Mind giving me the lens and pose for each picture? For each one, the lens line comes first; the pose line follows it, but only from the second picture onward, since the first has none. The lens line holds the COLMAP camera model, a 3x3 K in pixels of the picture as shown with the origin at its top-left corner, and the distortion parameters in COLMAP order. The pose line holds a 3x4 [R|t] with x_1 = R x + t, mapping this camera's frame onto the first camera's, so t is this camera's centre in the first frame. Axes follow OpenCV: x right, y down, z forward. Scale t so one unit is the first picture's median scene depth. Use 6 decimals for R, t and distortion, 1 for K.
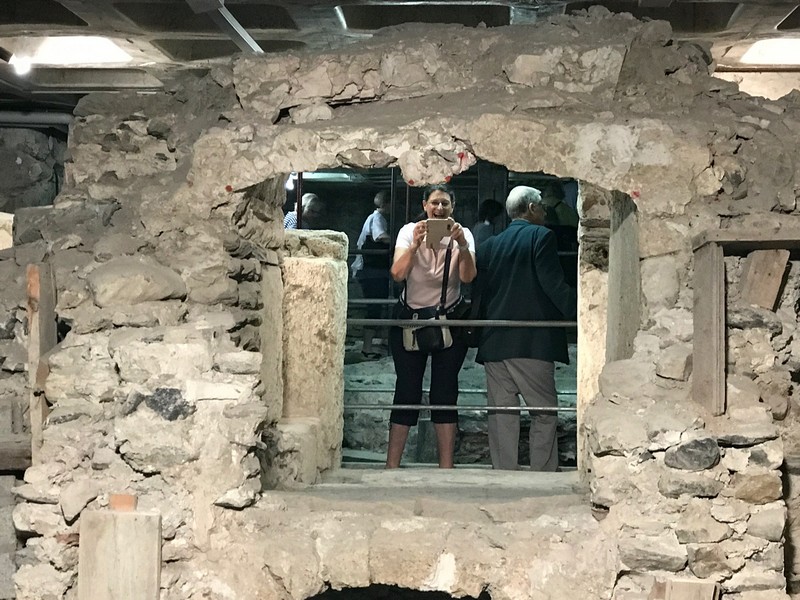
lens RADIAL K [[1755.3, 0, 400.0], [0, 1755.3, 300.0], [0, 0, 1]] dist [-0.022806, 0.700234]
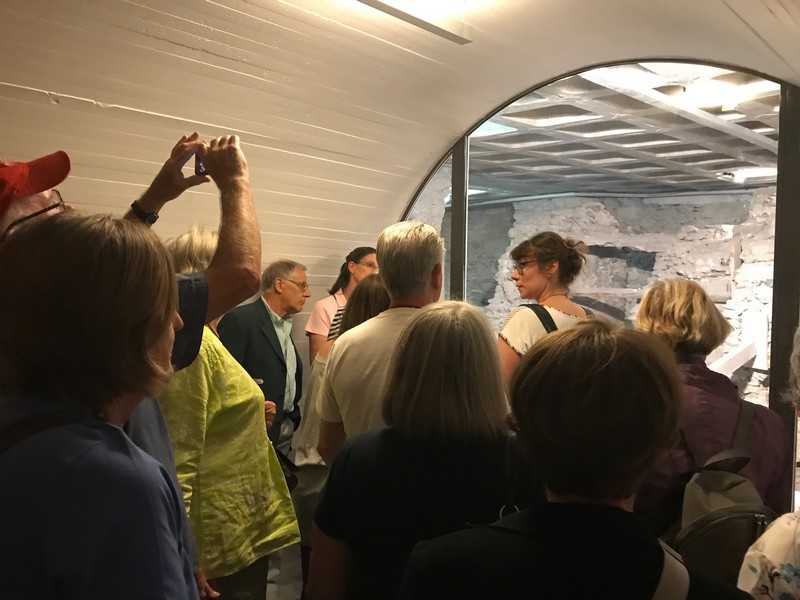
lens RADIAL K [[649.6, 0, 400.0], [0, 649.6, 300.0], [0, 0, 1]] dist [0.003408, -0.002575]
pose [[0.741492, 0.025365, -0.670482, 0.169864], [0.025263, 0.997521, 0.065675, -0.010426], [0.670486, -0.065635, 0.739013, -0.407342]]
